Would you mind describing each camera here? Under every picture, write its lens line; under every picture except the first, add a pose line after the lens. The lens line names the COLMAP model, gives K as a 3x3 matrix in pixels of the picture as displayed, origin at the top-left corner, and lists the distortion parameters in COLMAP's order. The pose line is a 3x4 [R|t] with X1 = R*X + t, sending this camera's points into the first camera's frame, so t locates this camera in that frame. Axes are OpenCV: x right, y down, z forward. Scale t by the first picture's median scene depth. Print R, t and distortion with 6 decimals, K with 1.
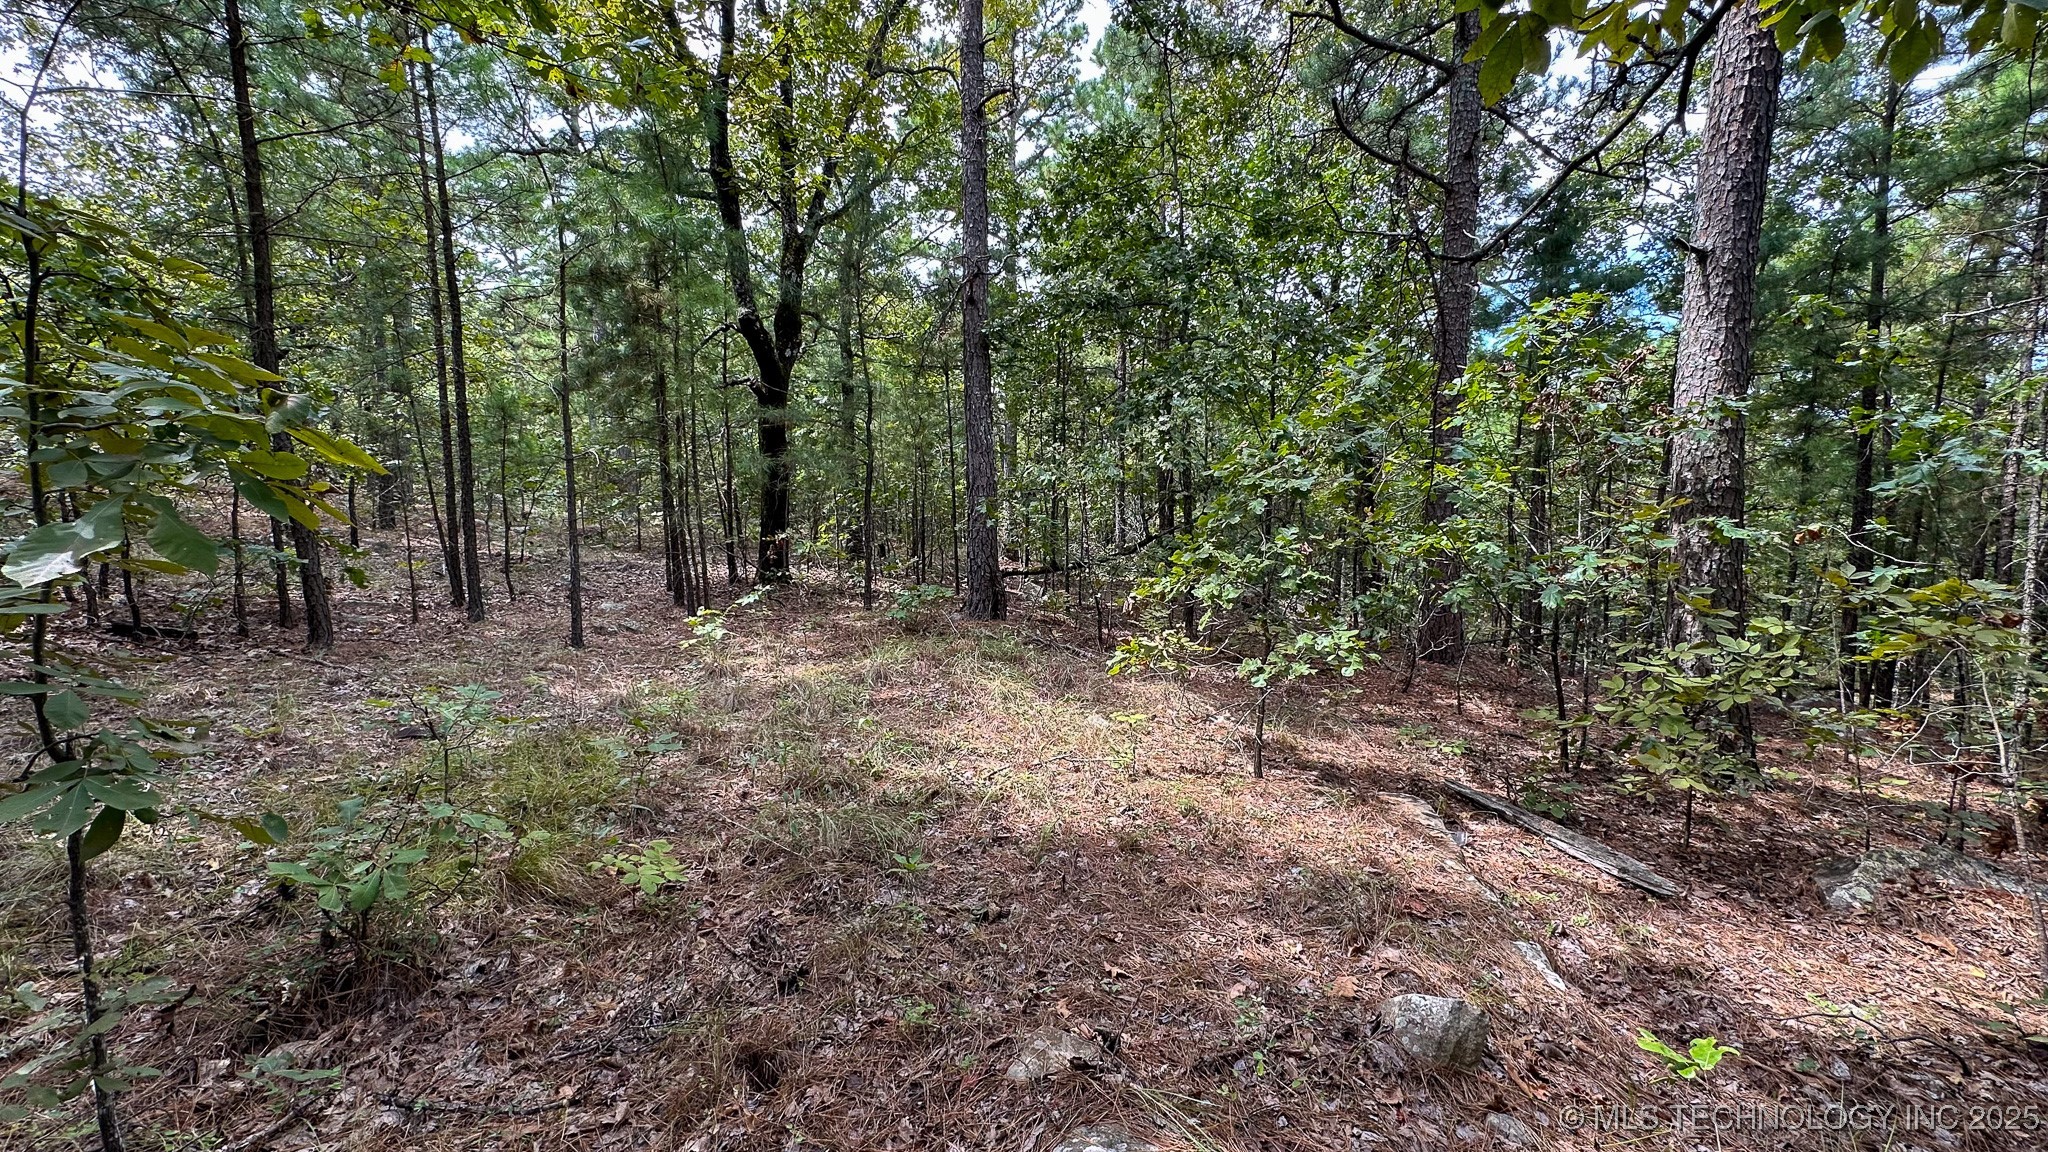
lens RADIAL K [[822.3, 0, 1024.0], [0, 822.3, 576.0], [0, 0, 1]] dist [-0.000985, 0.000295]
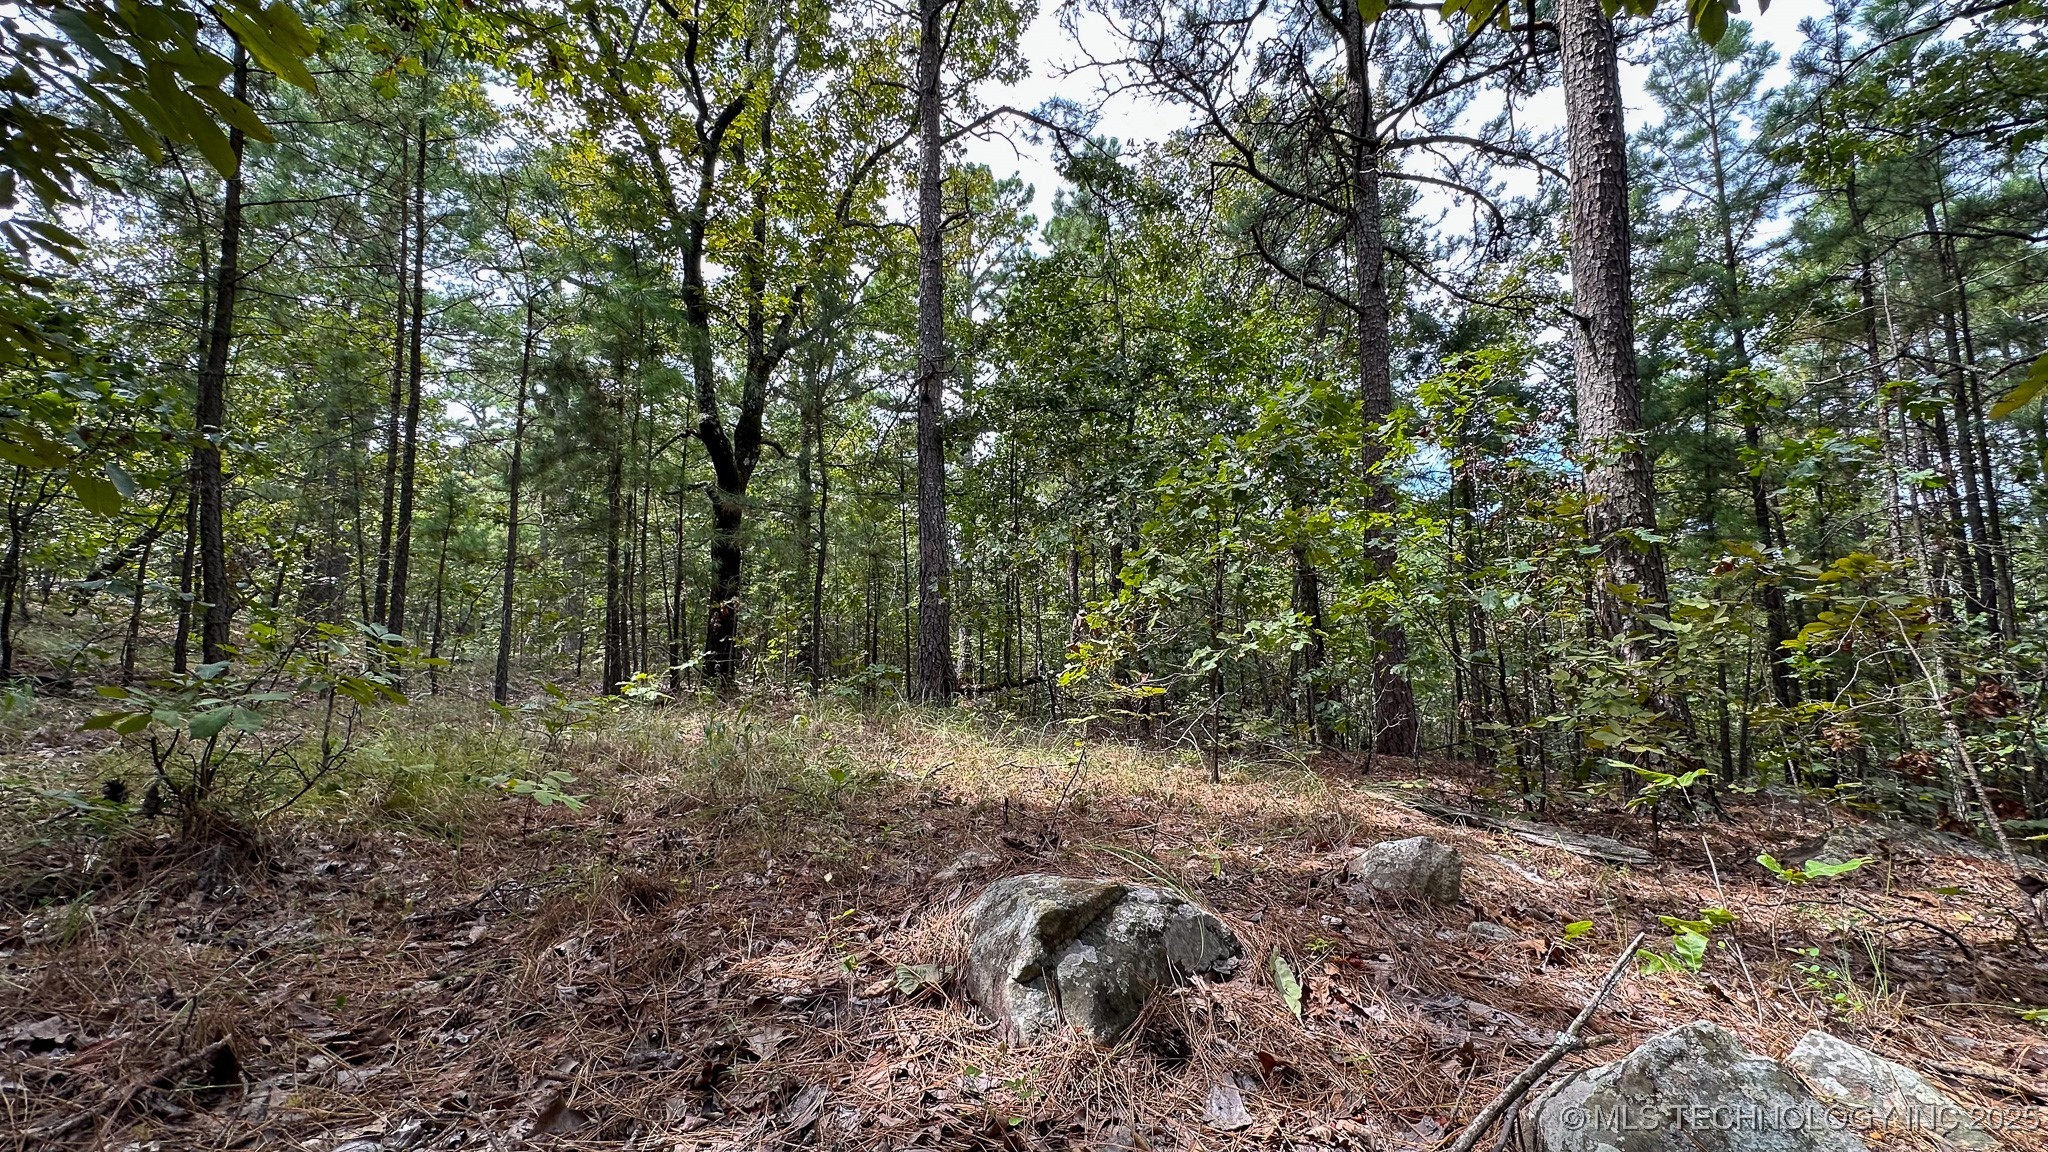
lens RADIAL K [[822.3, 0, 1024.0], [0, 822.3, 576.0], [0, 0, 1]] dist [-0.000985, 0.000295]
pose [[0.998646, 0.002498, 0.051969, 0.006343], [0.008274, 0.978509, -0.206039, 0.100141], [-0.051367, 0.206190, 0.977163, 0.014262]]
